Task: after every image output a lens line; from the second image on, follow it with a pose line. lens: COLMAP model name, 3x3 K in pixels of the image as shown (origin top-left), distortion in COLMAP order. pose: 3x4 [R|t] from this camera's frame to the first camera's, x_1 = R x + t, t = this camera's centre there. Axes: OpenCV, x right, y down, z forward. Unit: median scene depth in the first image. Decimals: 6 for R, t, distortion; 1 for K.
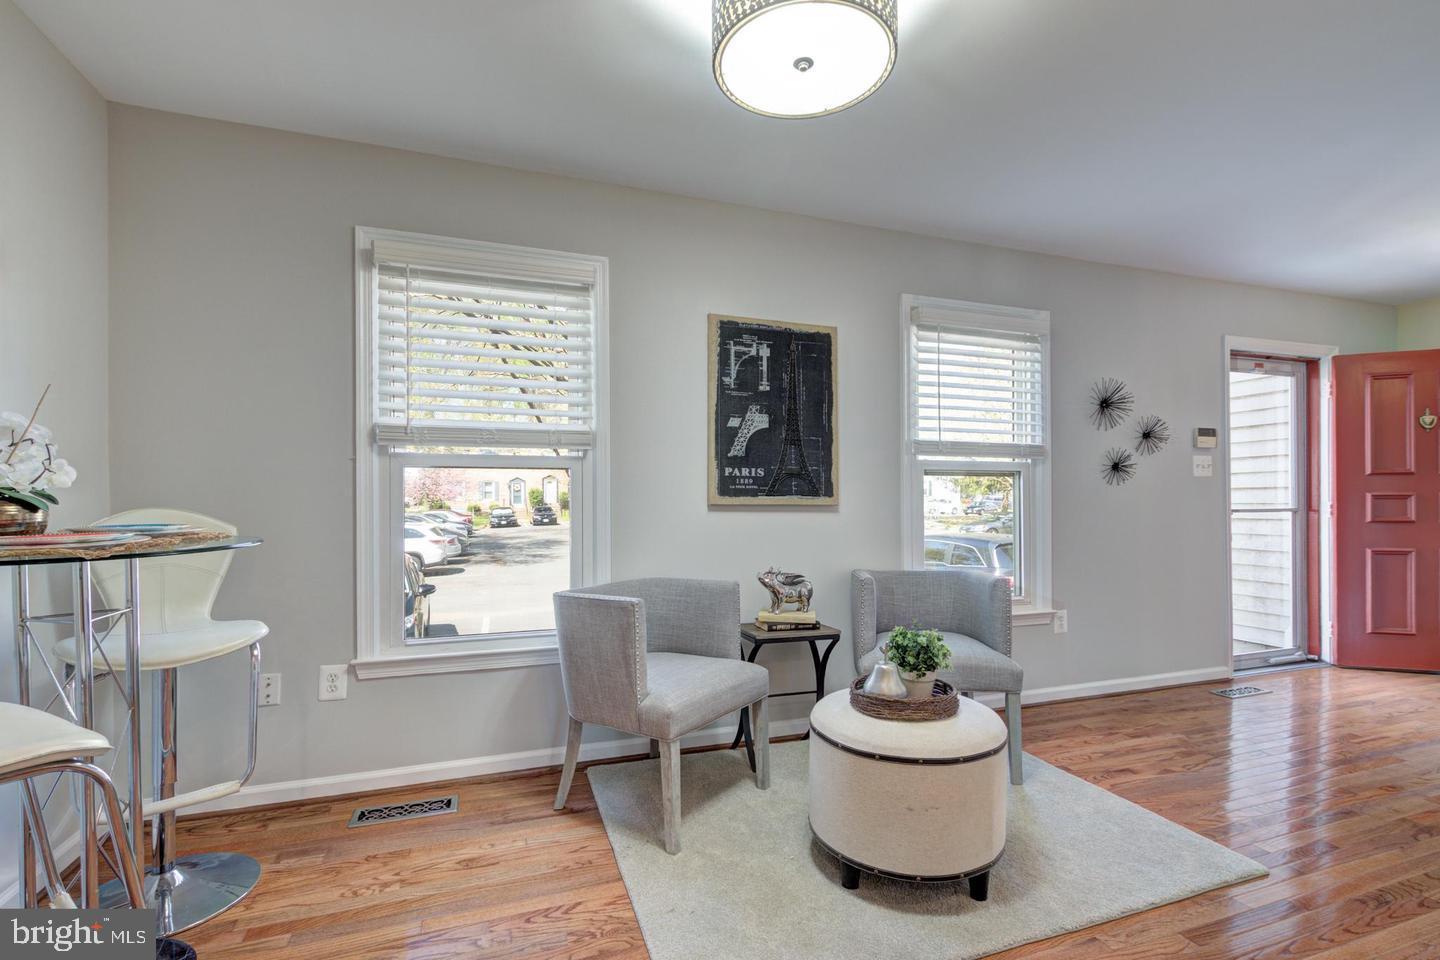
lens RADIAL K [[683.2, 0, 727.3], [0, 683.2, 502.2], [0, 0, 1]] dist [0.045428, 0.000249]
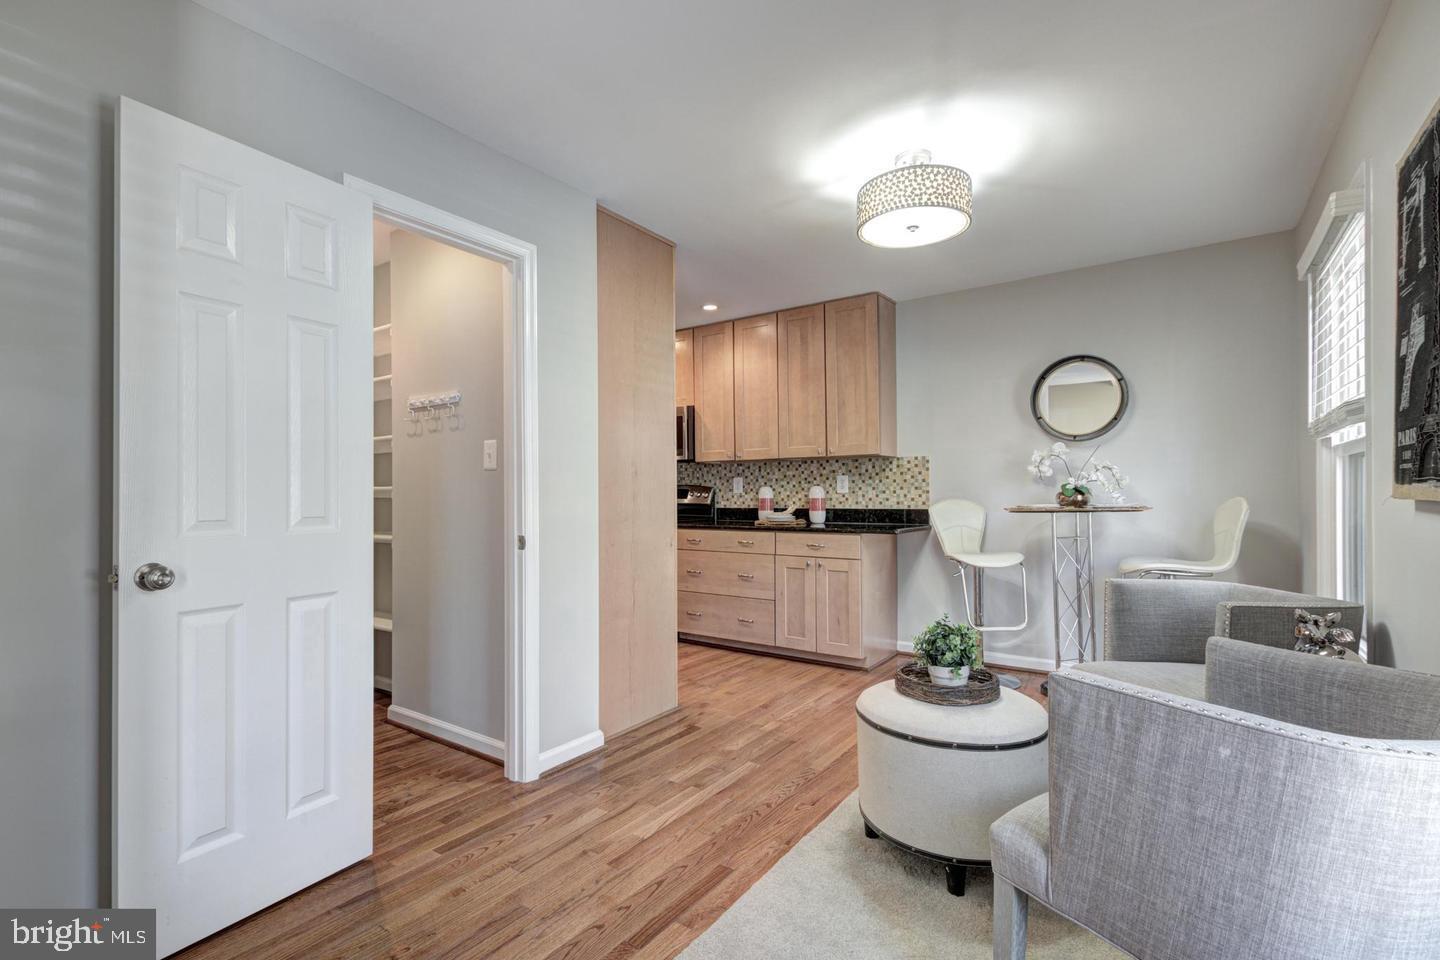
lens RADIAL K [[663.7, 0, 718.3], [0, 663.7, 483.8], [0, 0, 1]] dist [0.010138, 0.000238]
pose [[-0.816358, -0.004083, -0.577531, 0.753784], [0.005306, 0.999880, -0.014570, -0.004023], [0.577522, -0.014959, -0.816238, 1.114624]]
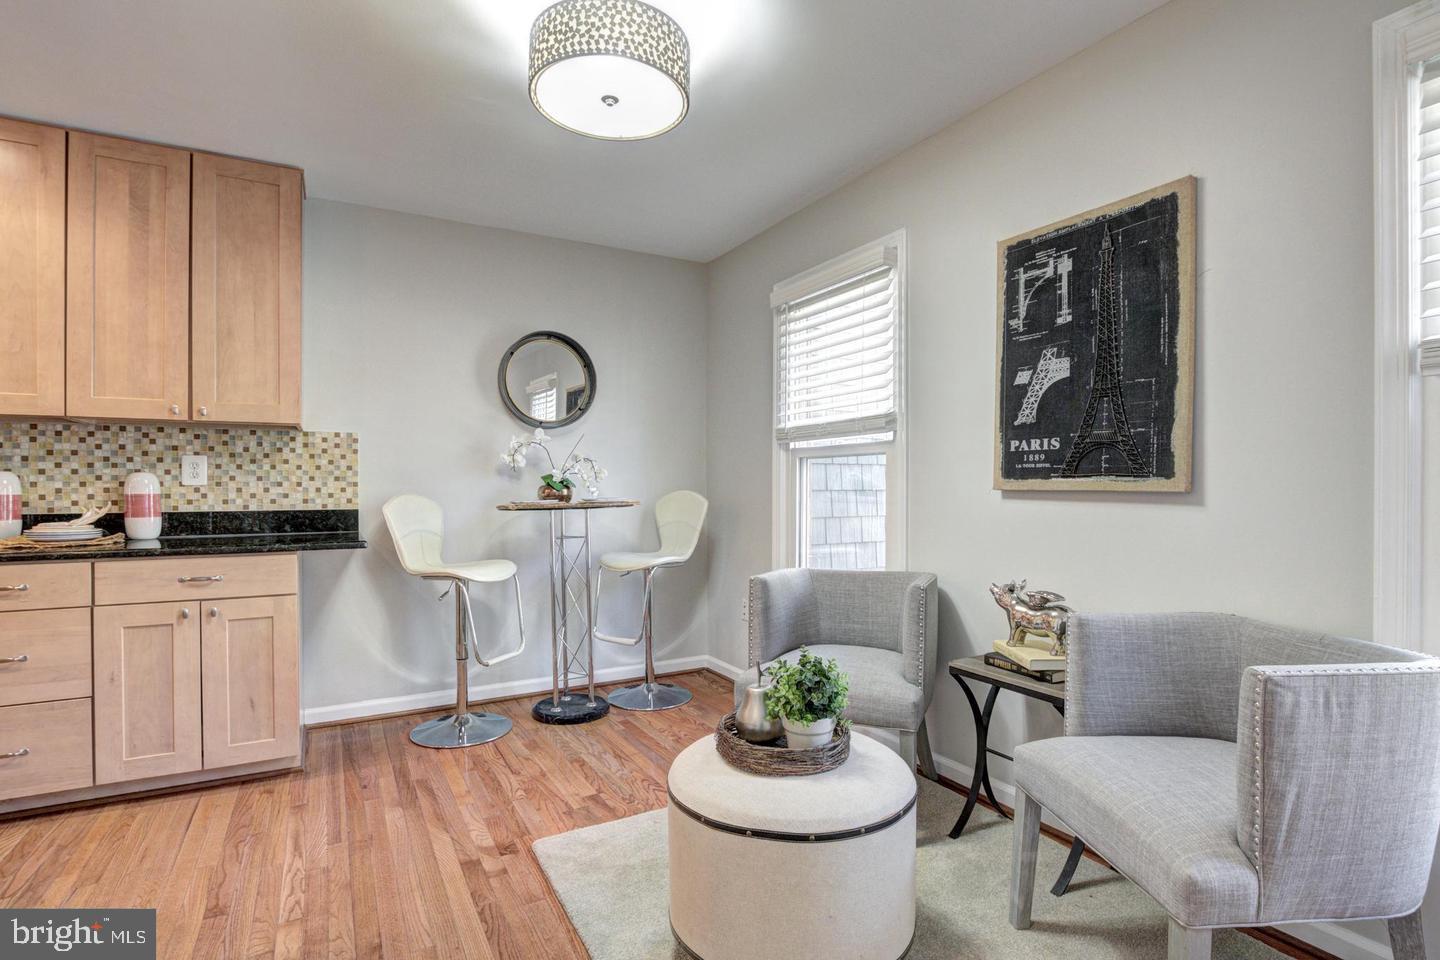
lens RADIAL K [[698.2, 0, 721.7], [0, 698.2, 489.0], [0, 0, 1]] dist [-0.002443, -0.012708]
pose [[0.178059, 0.002089, -0.984018, 0.684850], [0.001014, 0.999997, 0.002306, 0.000181], [0.984019, -0.001408, 0.178056, 0.547895]]
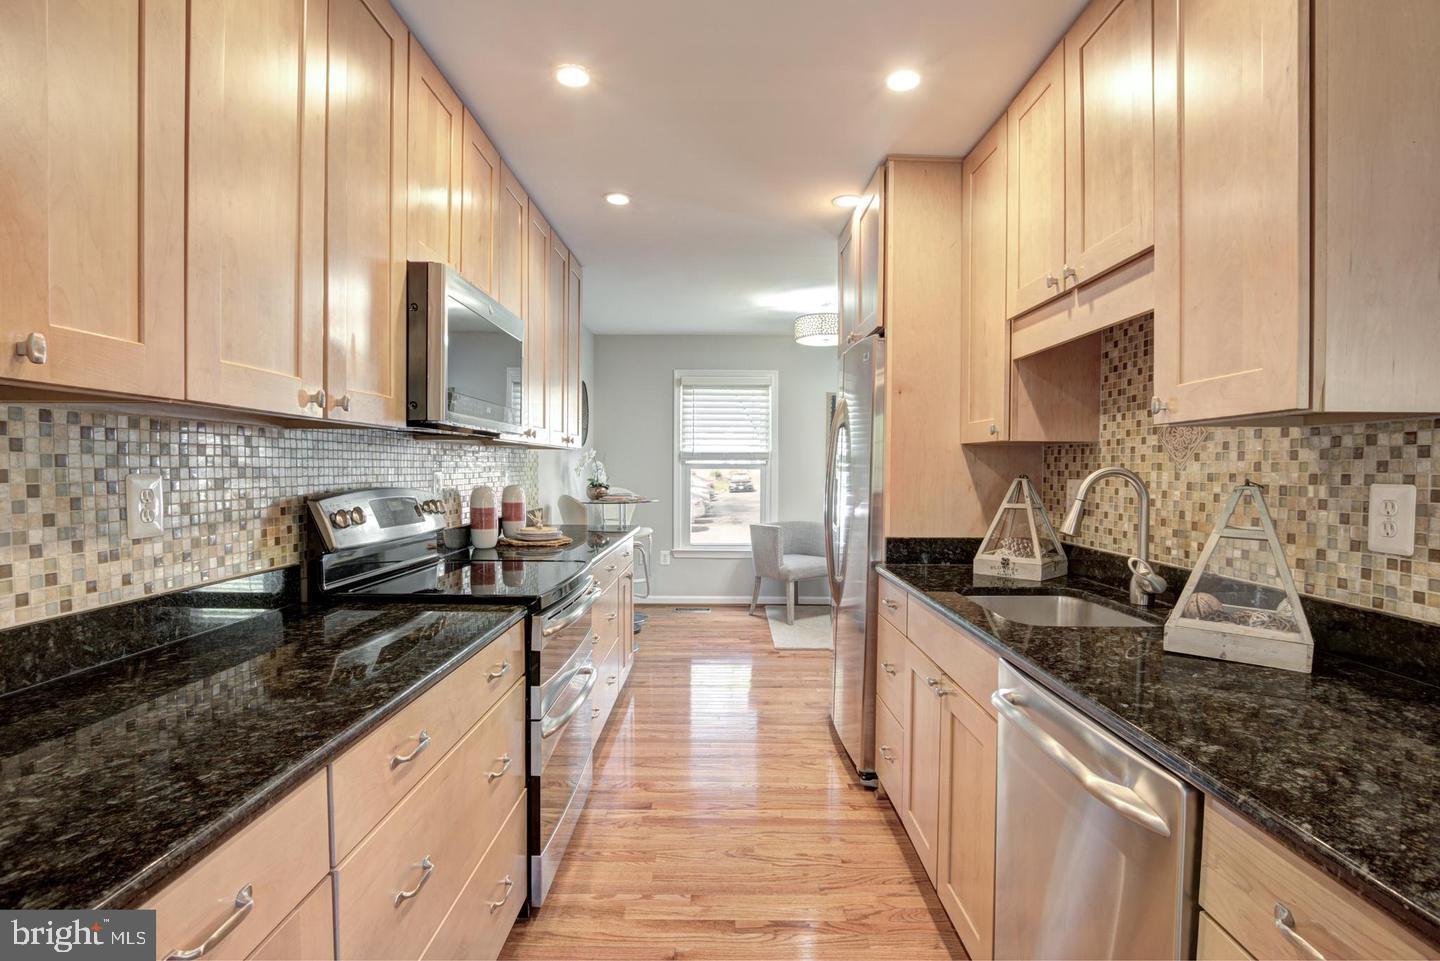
lens RADIAL K [[677.2, 0, 717.1], [0, 677.2, 483.8], [0, 0, 1]] dist [-0.024731, 0.000590]
pose [[0.939008, 0.014526, -0.343589, 0.362150], [-0.007067, 0.999712, 0.022951, -0.049034], [0.343823, -0.019123, 0.938840, -1.007027]]
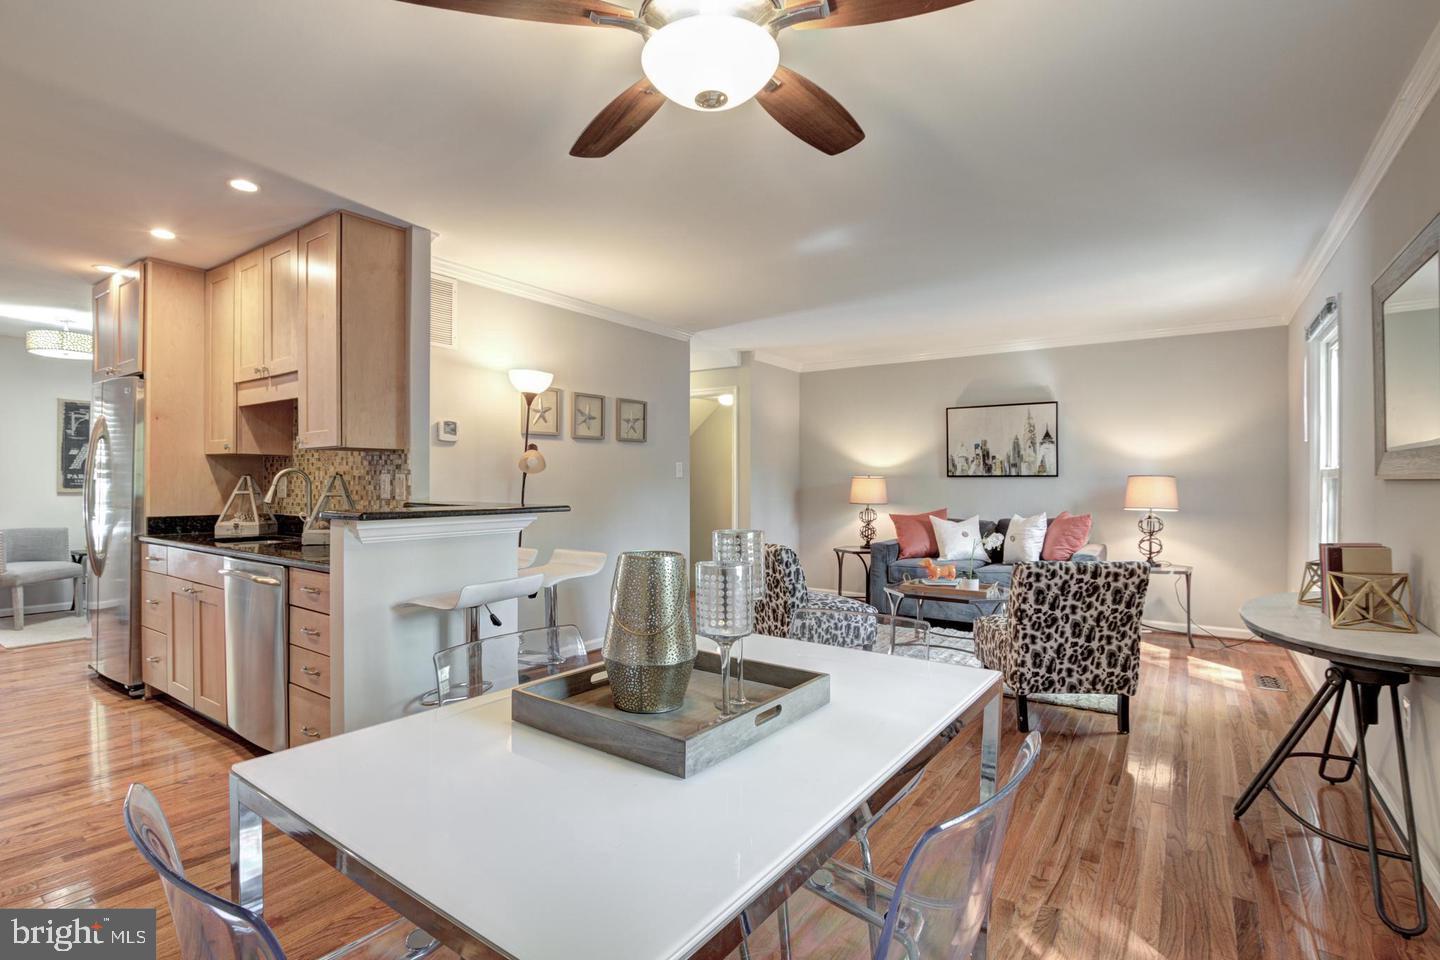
lens RADIAL K [[690.8, 0, 705.9], [0, 690.8, 483.5], [0, 0, 1]] dist [-0.022053, -0.000022]
pose [[0.819510, 0.000363, 0.573064, 0.393483], [-0.001606, 0.999997, 0.001663, -0.029717], [-0.573062, -0.002283, 0.819509, -1.717191]]
